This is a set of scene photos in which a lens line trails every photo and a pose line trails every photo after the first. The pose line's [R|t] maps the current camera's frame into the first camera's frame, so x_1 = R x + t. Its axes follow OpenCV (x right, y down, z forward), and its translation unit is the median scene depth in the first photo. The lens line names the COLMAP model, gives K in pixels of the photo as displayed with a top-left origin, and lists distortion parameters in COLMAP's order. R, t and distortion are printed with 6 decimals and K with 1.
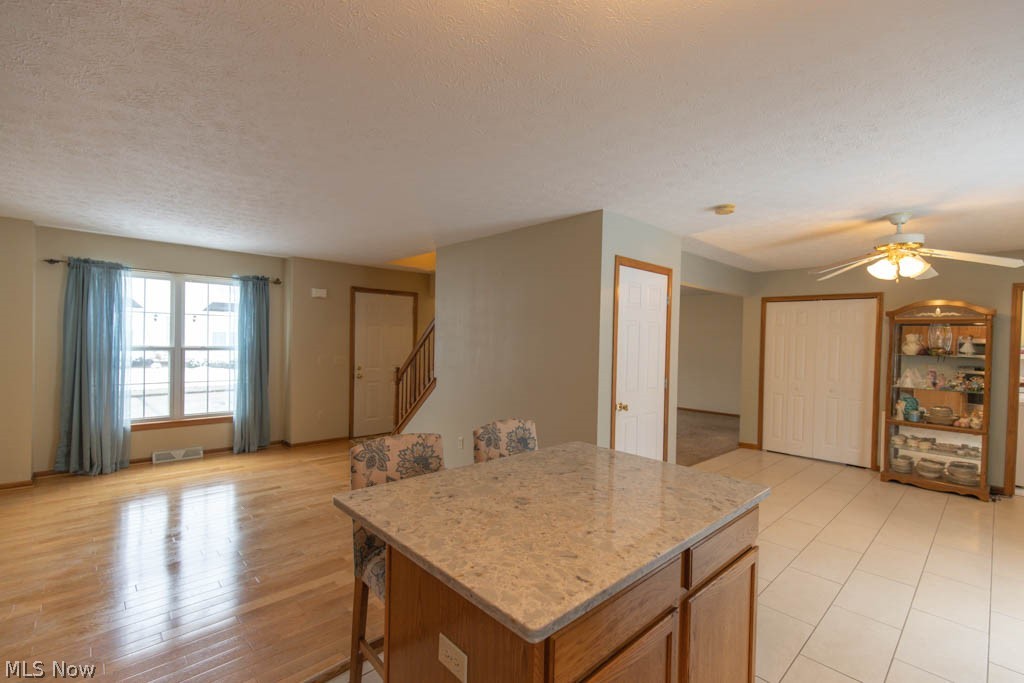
lens RADIAL K [[457.4, 0, 516.3], [0, 457.4, 343.0], [0, 0, 1]] dist [0.006676, -0.001201]
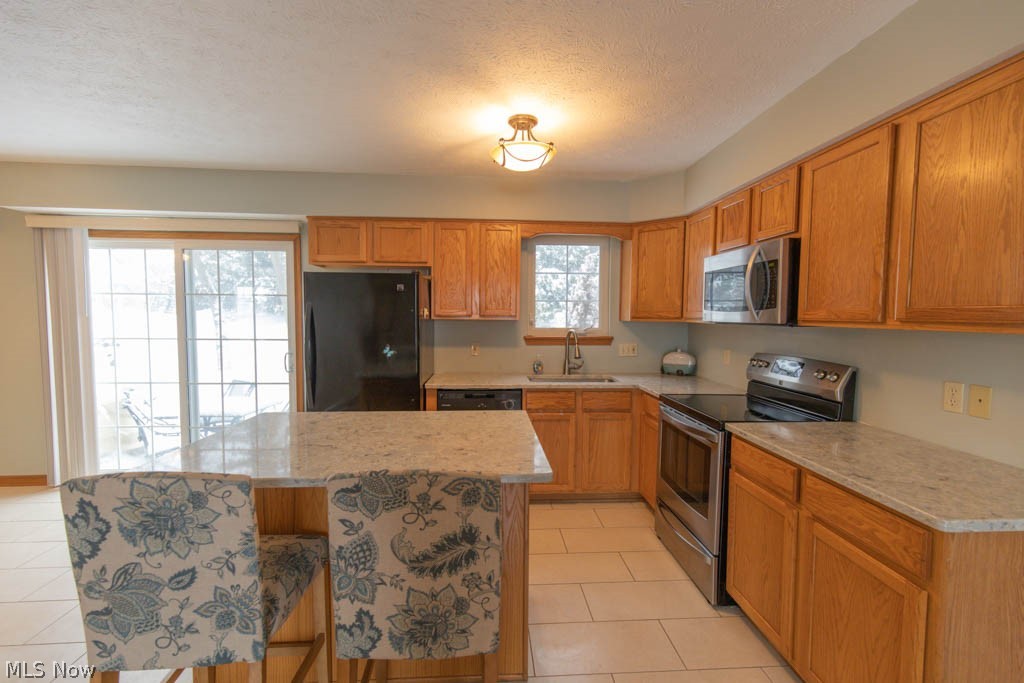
lens RADIAL K [[457.4, 0, 516.3], [0, 457.4, 343.0], [0, 0, 1]] dist [0.006676, -0.001201]
pose [[-0.768944, -0.068061, 0.635683, -0.279920], [-0.016961, 0.996139, 0.086137, -0.001508], [-0.639091, 0.055452, -0.767129, 0.533792]]
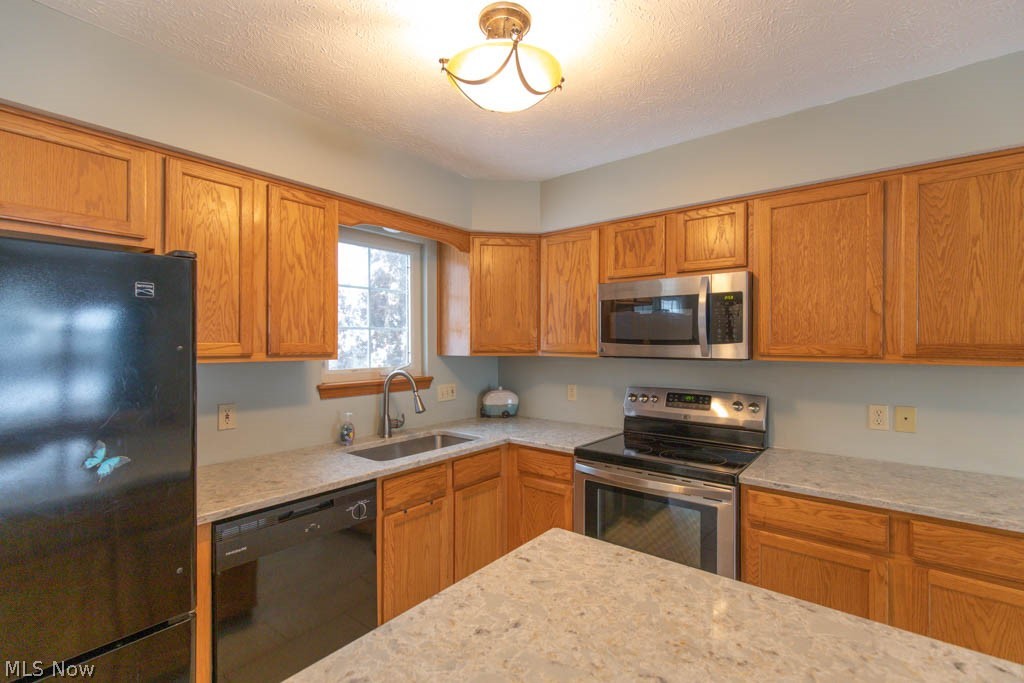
lens RADIAL K [[457.4, 0, 516.3], [0, 457.4, 343.0], [0, 0, 1]] dist [0.006676, -0.001201]
pose [[-0.989917, -0.023539, -0.139680, 0.067415], [-0.025139, 0.999637, 0.009702, 0.000079], [0.139401, 0.013116, -0.990149, 0.426108]]
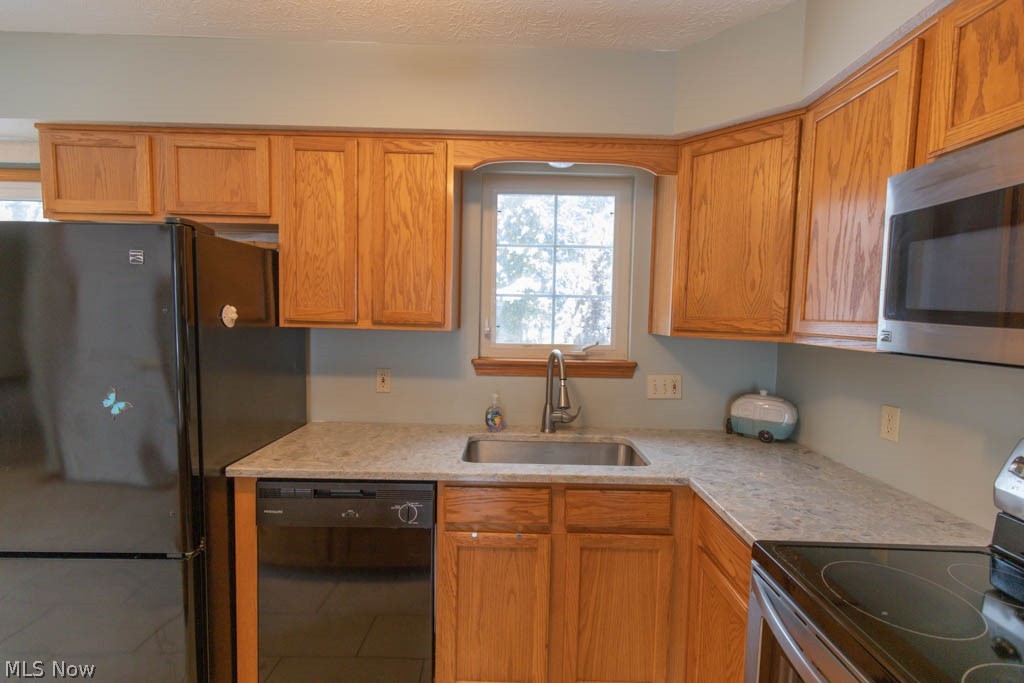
lens RADIAL K [[457.4, 0, 516.3], [0, 457.4, 343.0], [0, 0, 1]] dist [0.006676, -0.001201]
pose [[-0.728676, -0.082638, 0.679854, -0.114657], [-0.028794, 0.995512, 0.090145, -0.001040], [-0.684253, 0.046111, -0.727786, 0.211169]]
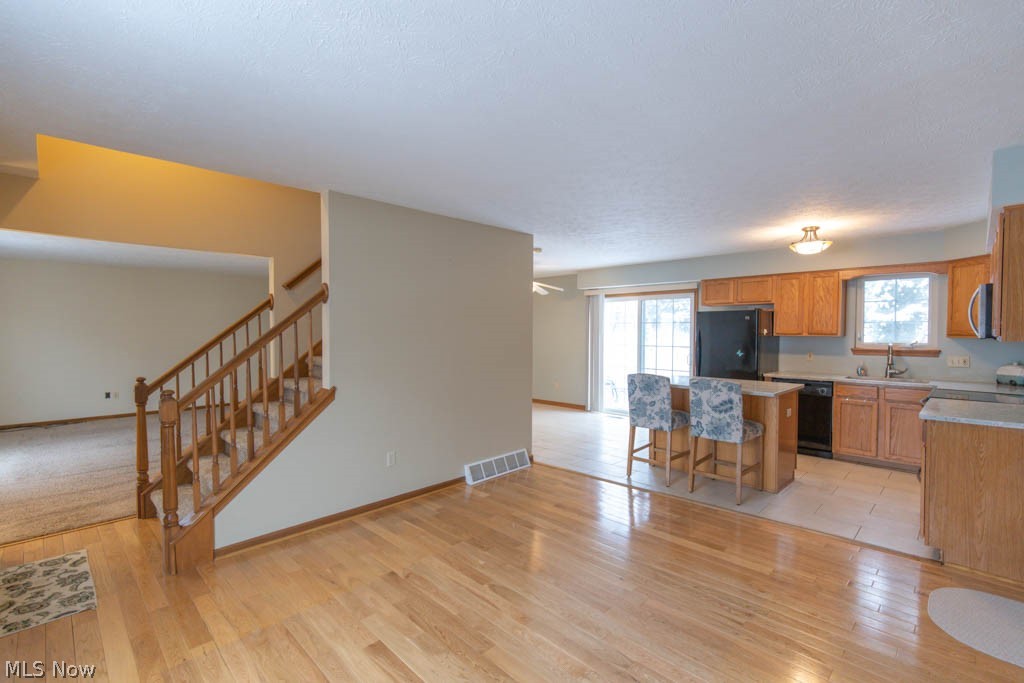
lens RADIAL K [[457.4, 0, 516.3], [0, 457.4, 343.0], [0, 0, 1]] dist [0.006676, -0.001201]
pose [[-0.027393, -0.049856, 0.998381, -0.848743], [0.009904, 0.998693, 0.050144, -0.020372], [-0.999576, 0.011262, -0.026863, 0.743844]]
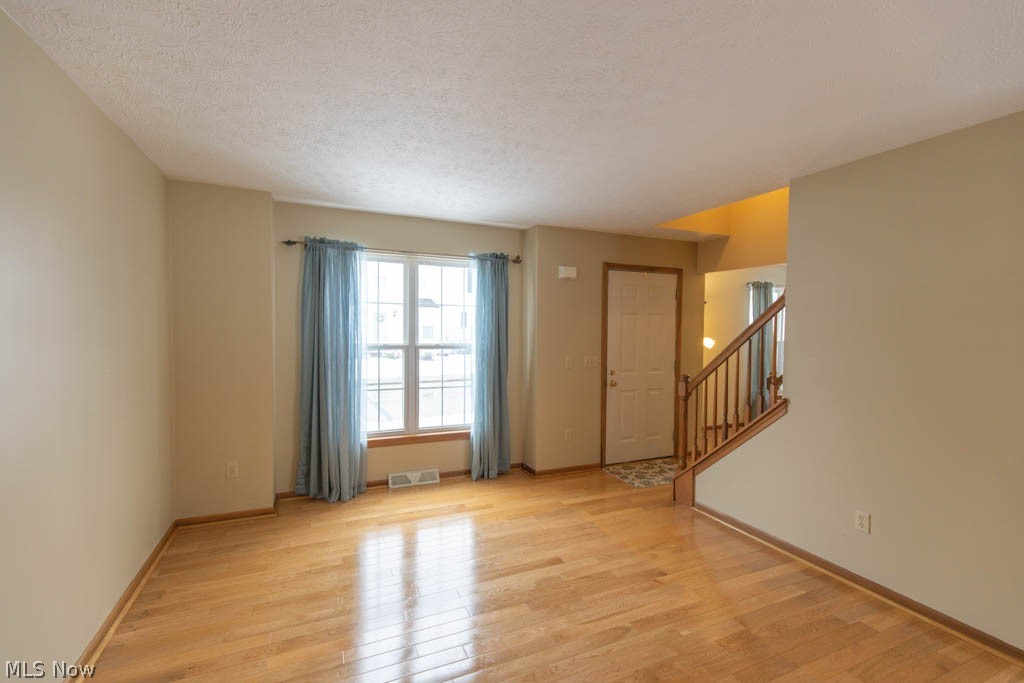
lens RADIAL K [[457.4, 0, 516.3], [0, 457.4, 343.0], [0, 0, 1]] dist [0.006676, -0.001201]
pose [[0.942810, 0.003497, -0.333312, -0.308906], [0.003354, 0.999795, 0.019977, -0.010767], [0.333313, -0.019953, 0.942605, 0.314064]]
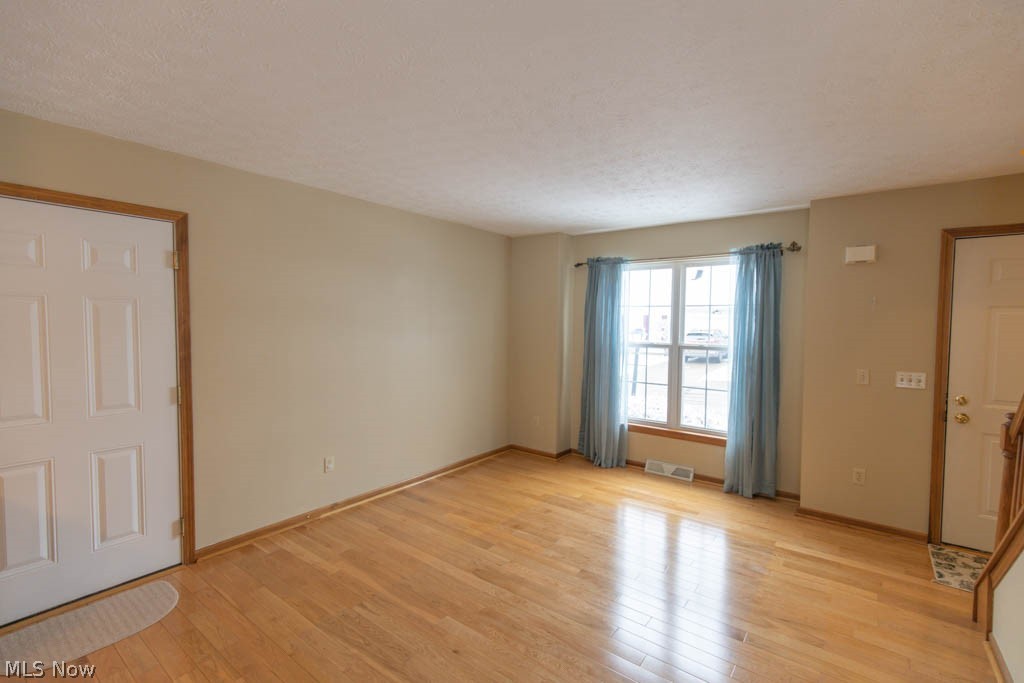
lens RADIAL K [[457.4, 0, 516.3], [0, 457.4, 343.0], [0, 0, 1]] dist [0.006676, -0.001201]
pose [[0.156358, 0.025833, -0.987363, 0.063183], [-0.018056, 0.999566, 0.023293, -0.009350], [0.987535, 0.014186, 0.156756, 0.601736]]
